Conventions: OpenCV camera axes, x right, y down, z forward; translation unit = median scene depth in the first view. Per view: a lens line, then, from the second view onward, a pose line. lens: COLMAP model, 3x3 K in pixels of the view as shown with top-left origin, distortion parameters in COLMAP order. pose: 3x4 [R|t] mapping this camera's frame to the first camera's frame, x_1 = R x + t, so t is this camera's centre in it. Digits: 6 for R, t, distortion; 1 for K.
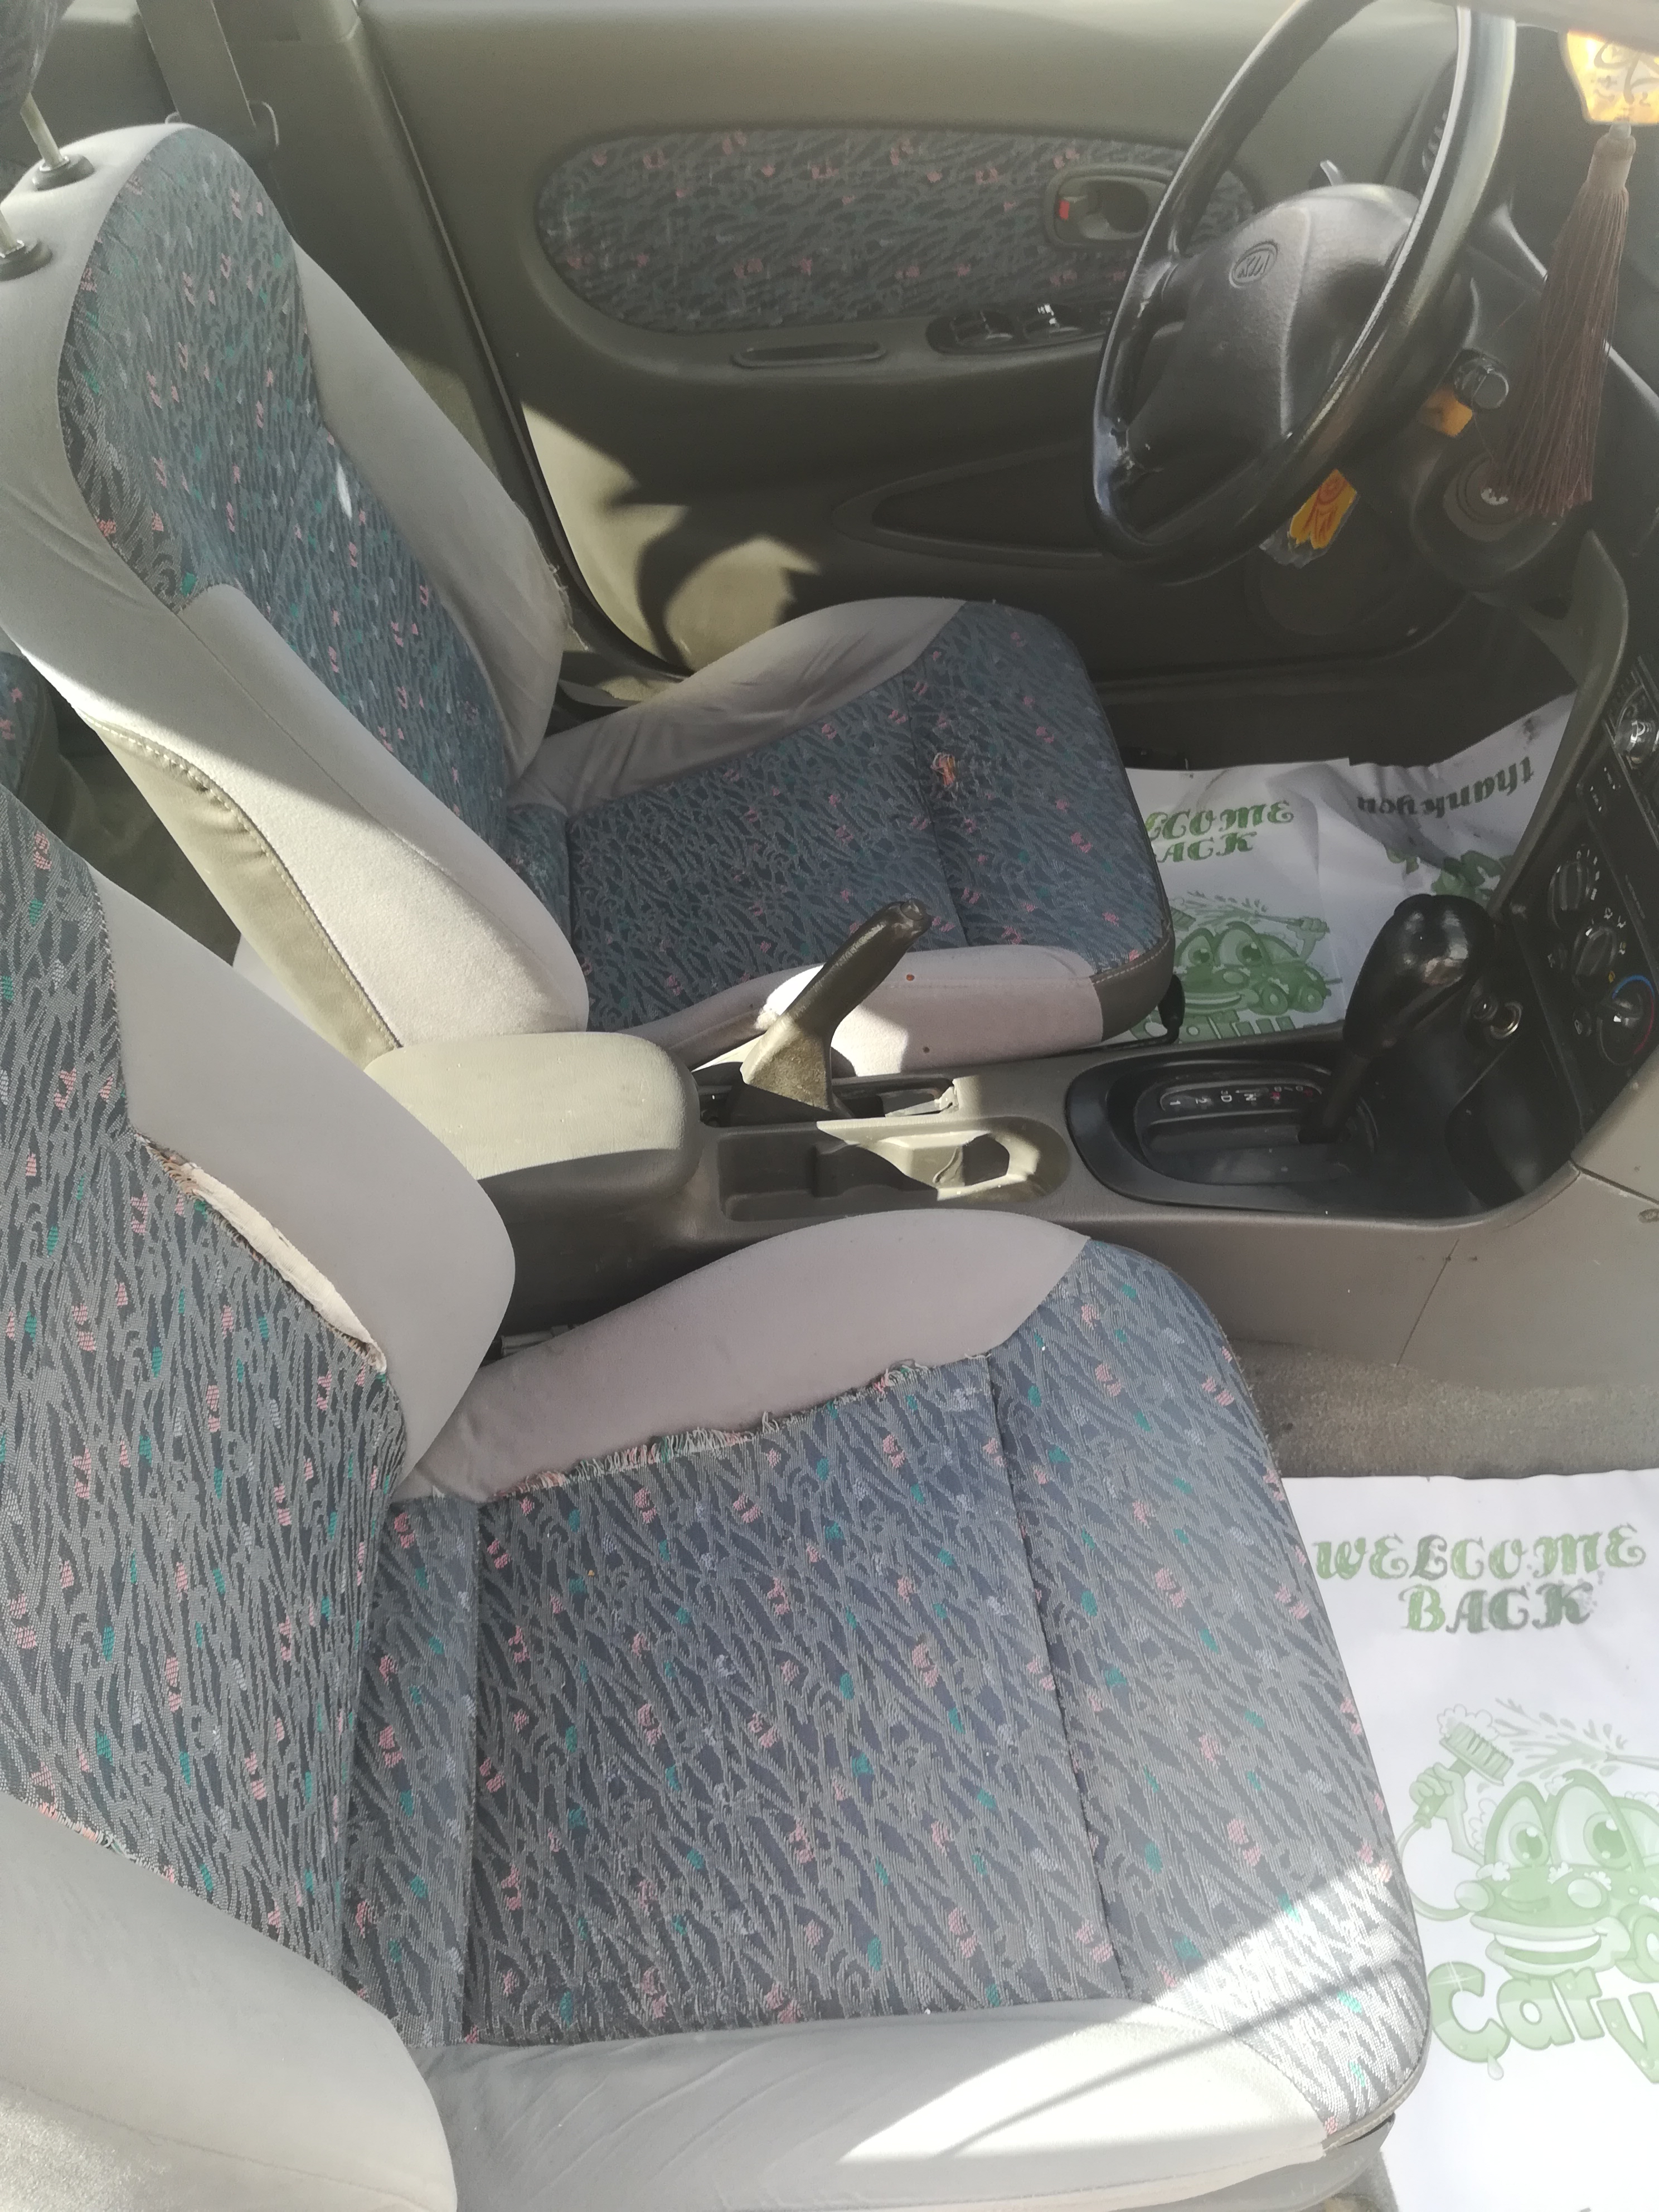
lens RADIAL K [[1714.9, 0, 842.7], [0, 1714.9, 1118.8], [0, 0, 1]] dist [0.051051, -0.063360]
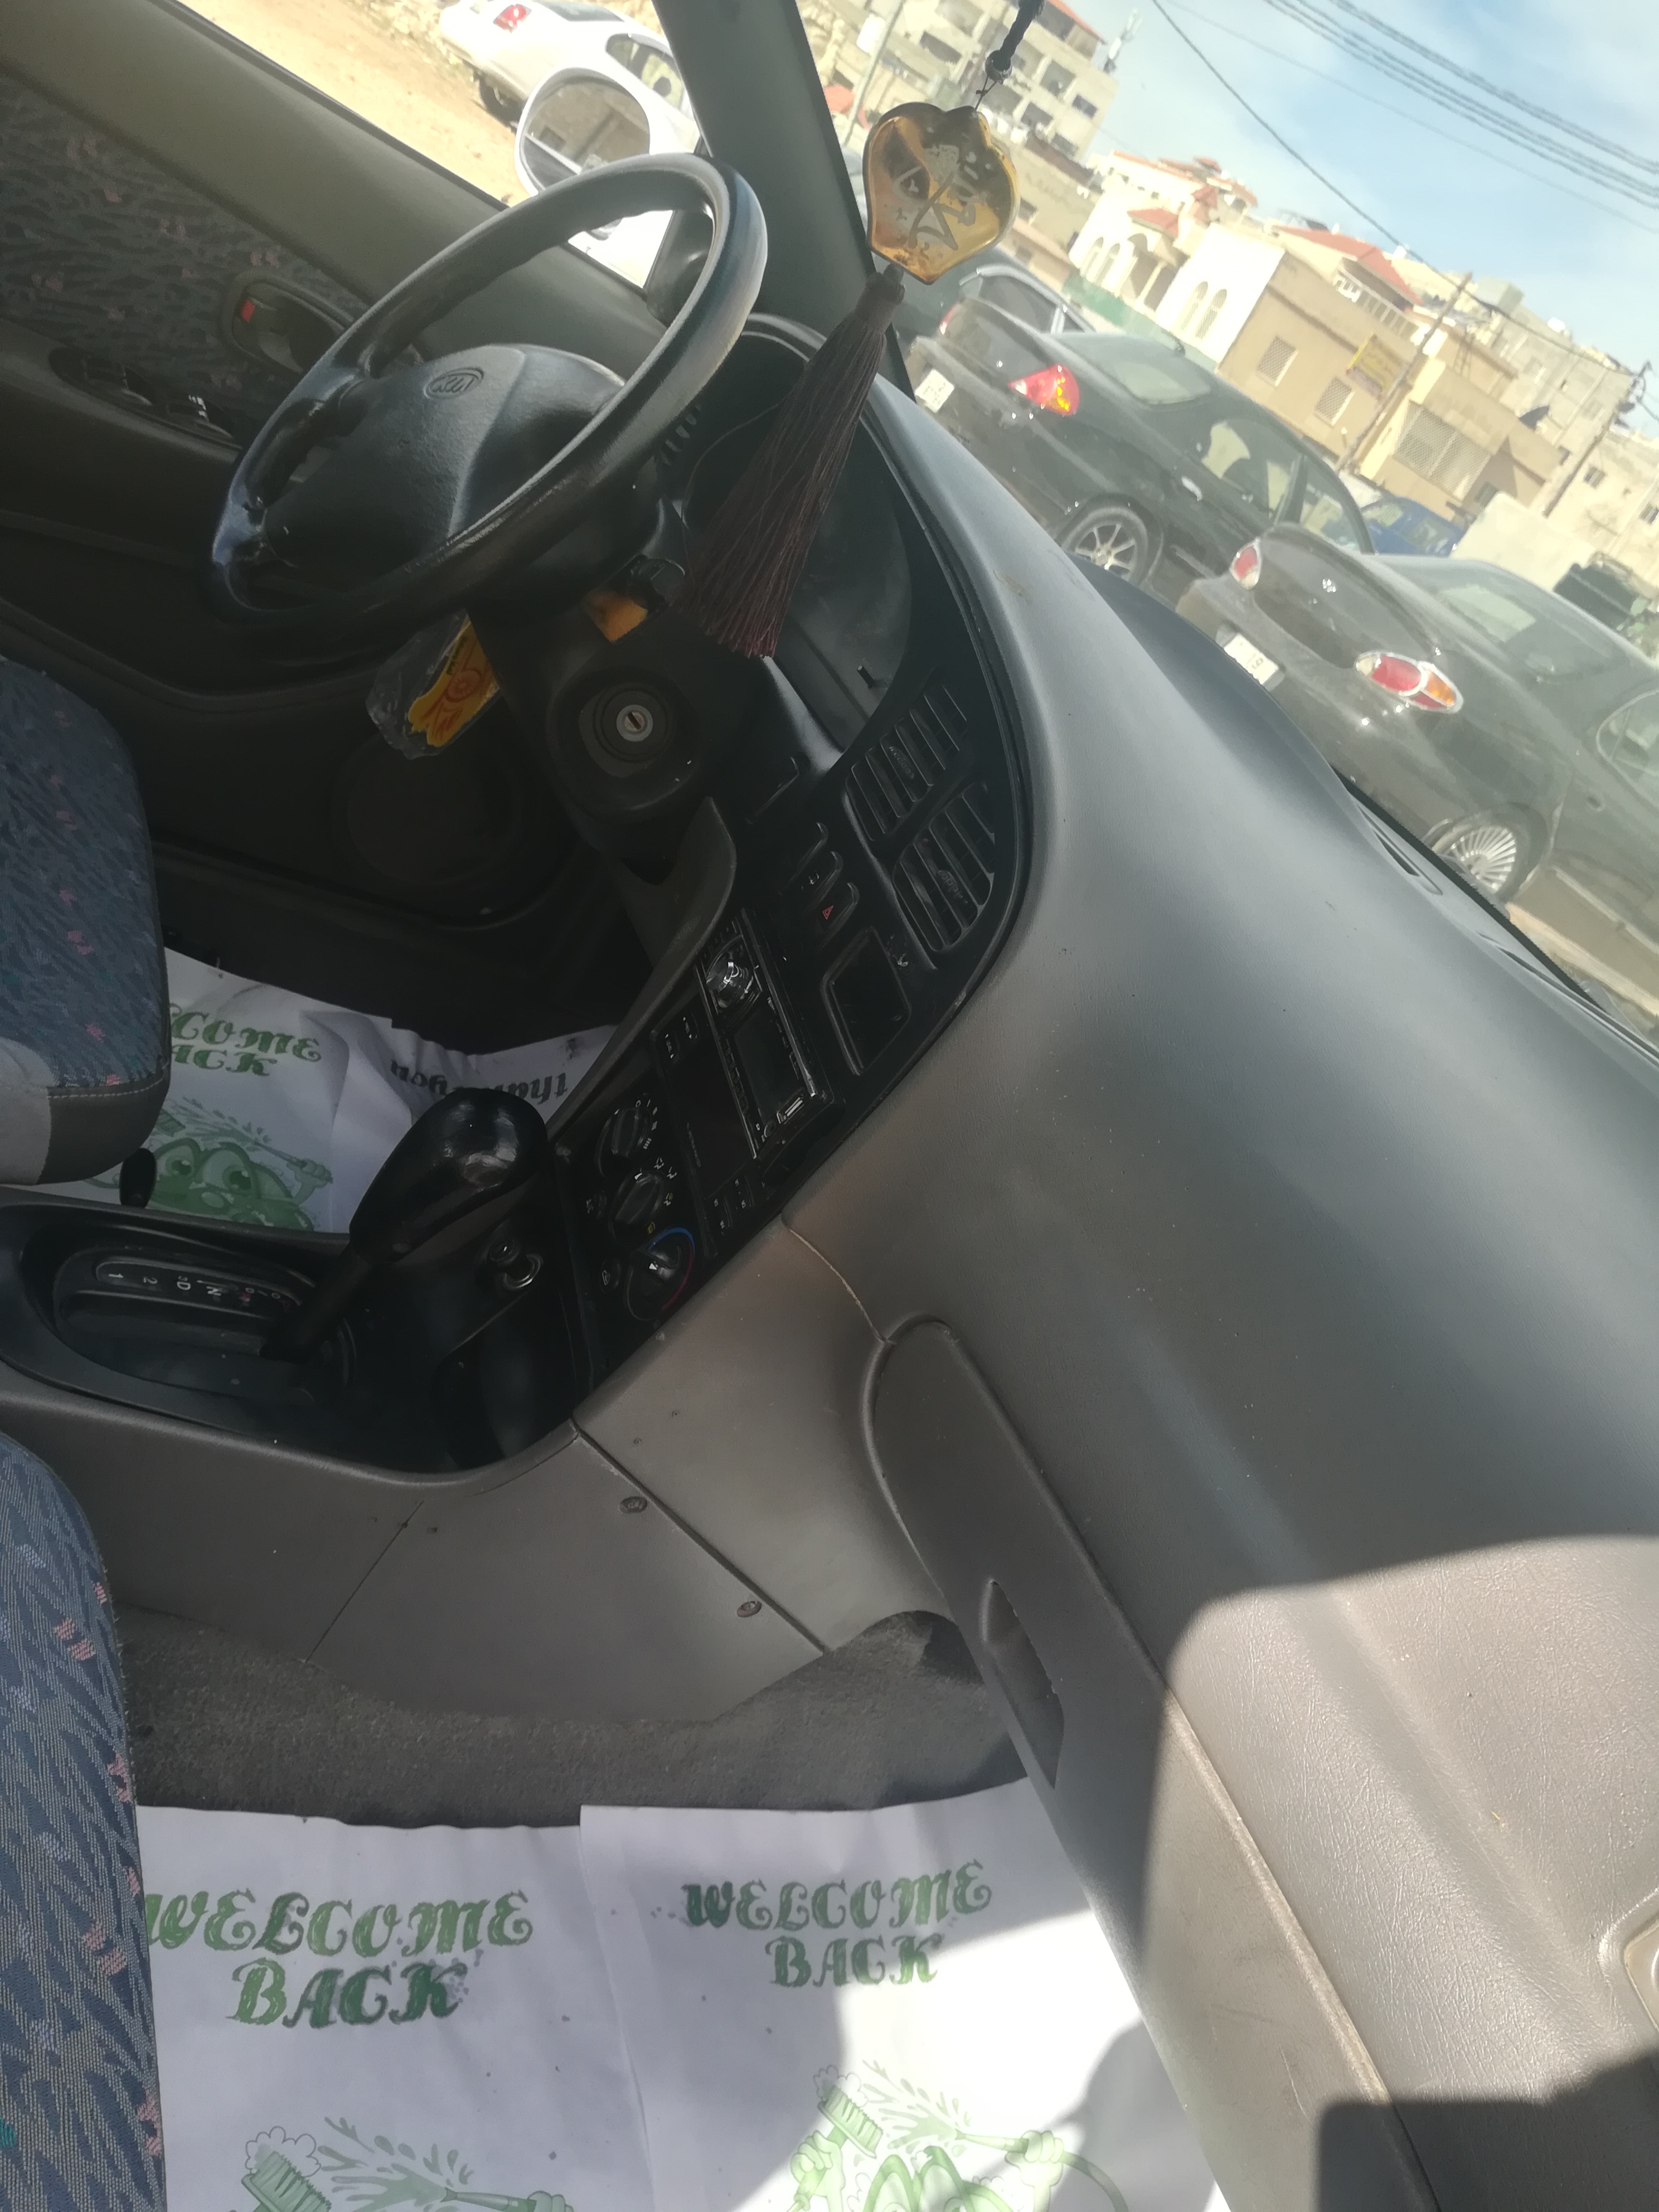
lens RADIAL K [[1714.9, 0, 811.7], [0, 1714.9, 1127.3], [0, 0, 1]] dist [0.051051, -0.063360]
pose [[0.813973, 0.284340, 0.506555, 0.036169], [-0.166012, 0.949509, -0.266218, 0.081828], [-0.556675, 0.132600, 0.820079, 0.180137]]
